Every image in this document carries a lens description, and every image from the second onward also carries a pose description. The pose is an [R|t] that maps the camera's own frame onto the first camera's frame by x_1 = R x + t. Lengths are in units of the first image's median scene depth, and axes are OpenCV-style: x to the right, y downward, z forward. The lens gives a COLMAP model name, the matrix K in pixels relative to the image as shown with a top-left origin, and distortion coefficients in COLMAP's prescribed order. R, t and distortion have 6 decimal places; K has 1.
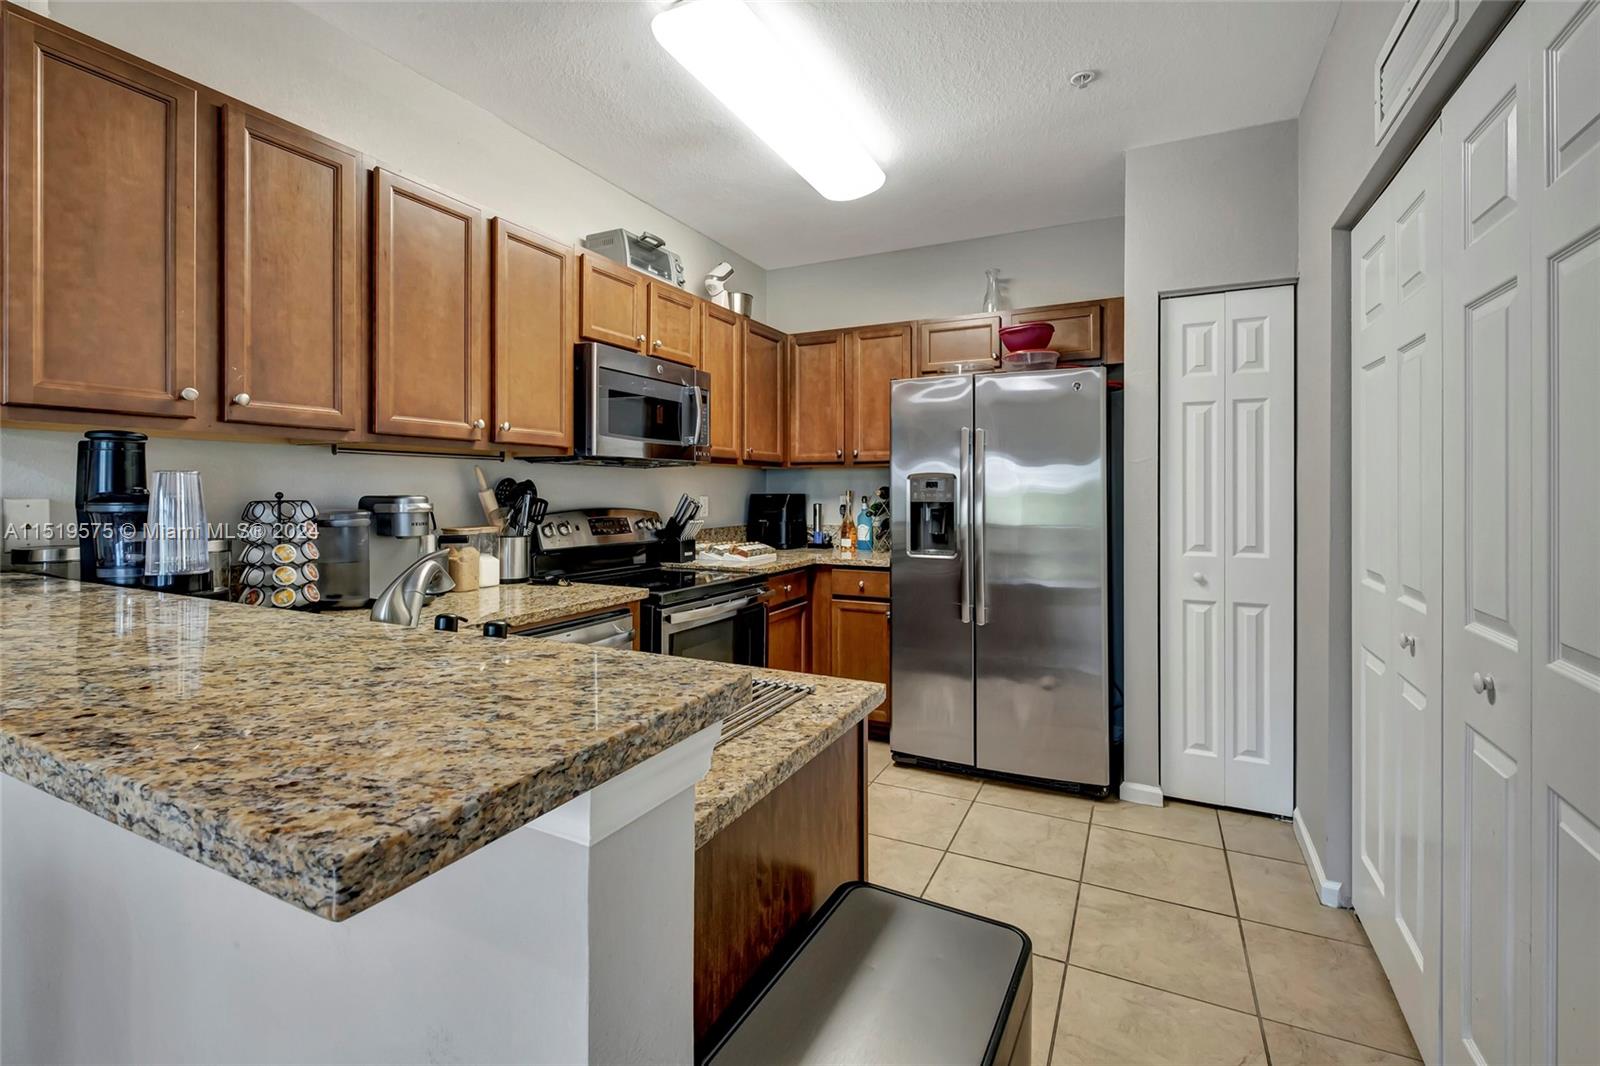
lens RADIAL K [[706.4, 0, 806.6], [0, 706.4, 488.7], [0, 0, 1]] dist [0.006933, -0.005357]
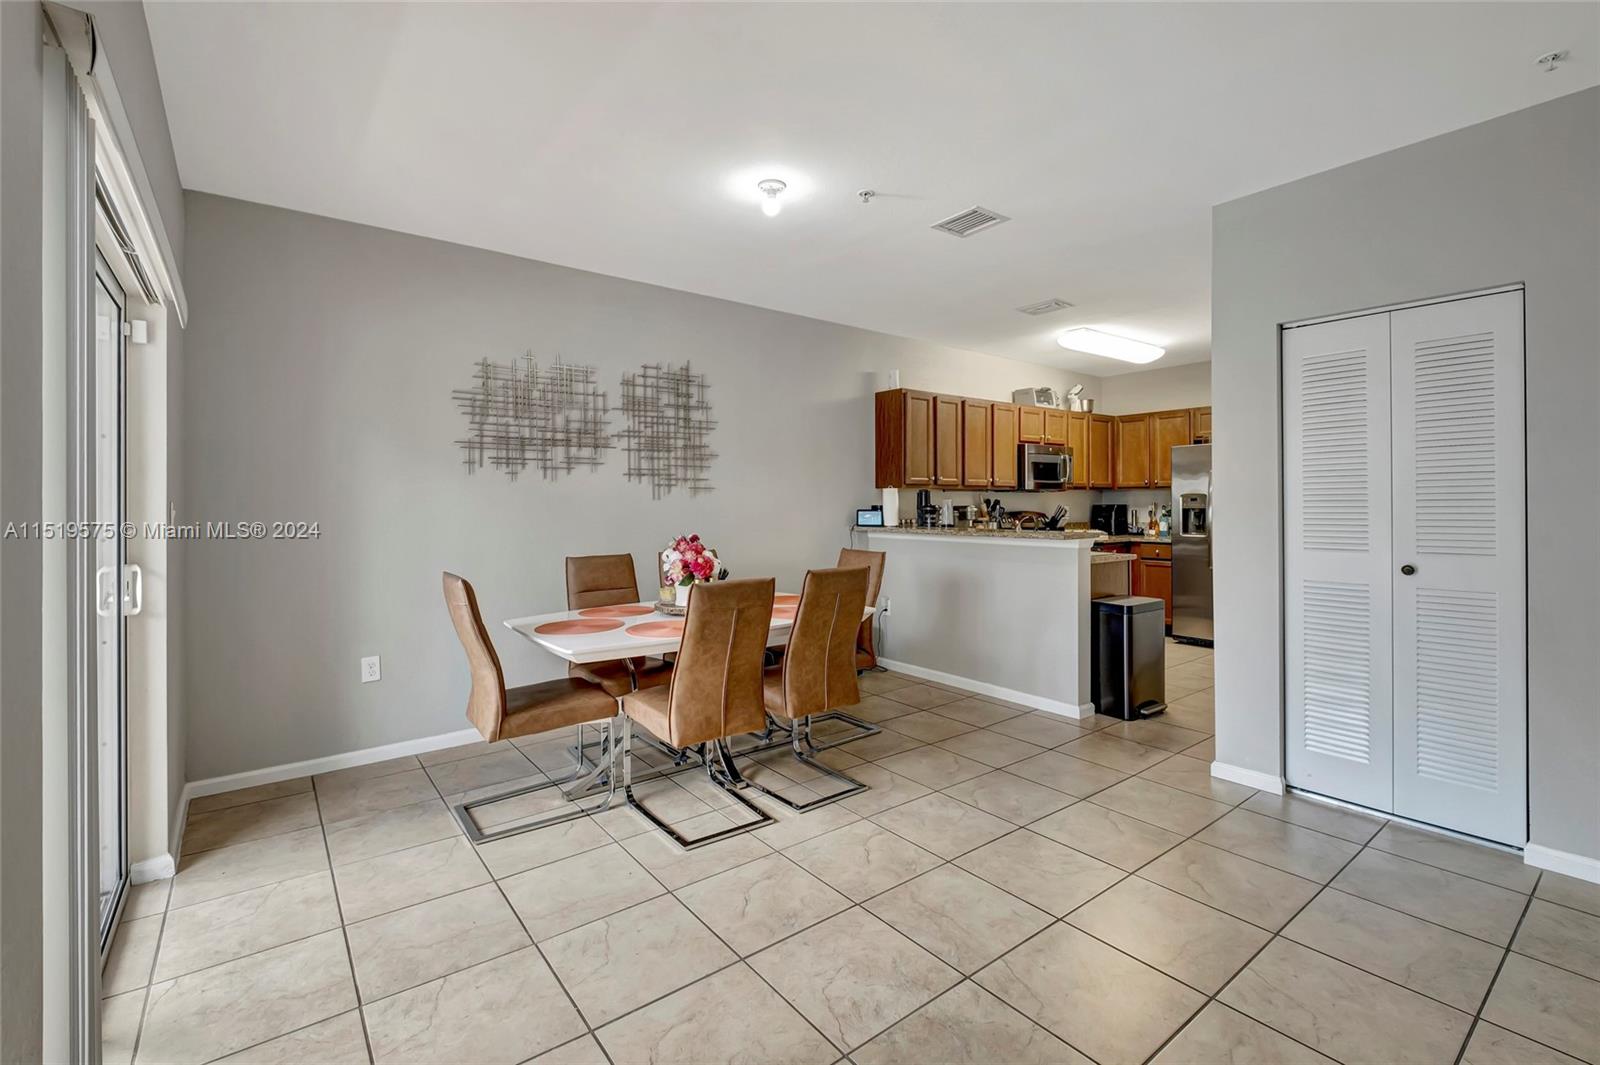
lens RADIAL K [[706.4, 0, 787.9], [0, 706.4, 500.4], [0, 0, 1]] dist [0.006933, -0.005357]
pose [[0.890235, -0.005520, -0.455469, 0.062211], [0.006644, 0.999978, 0.000866, -0.012451], [0.455454, -0.003797, 0.890251, -1.193486]]
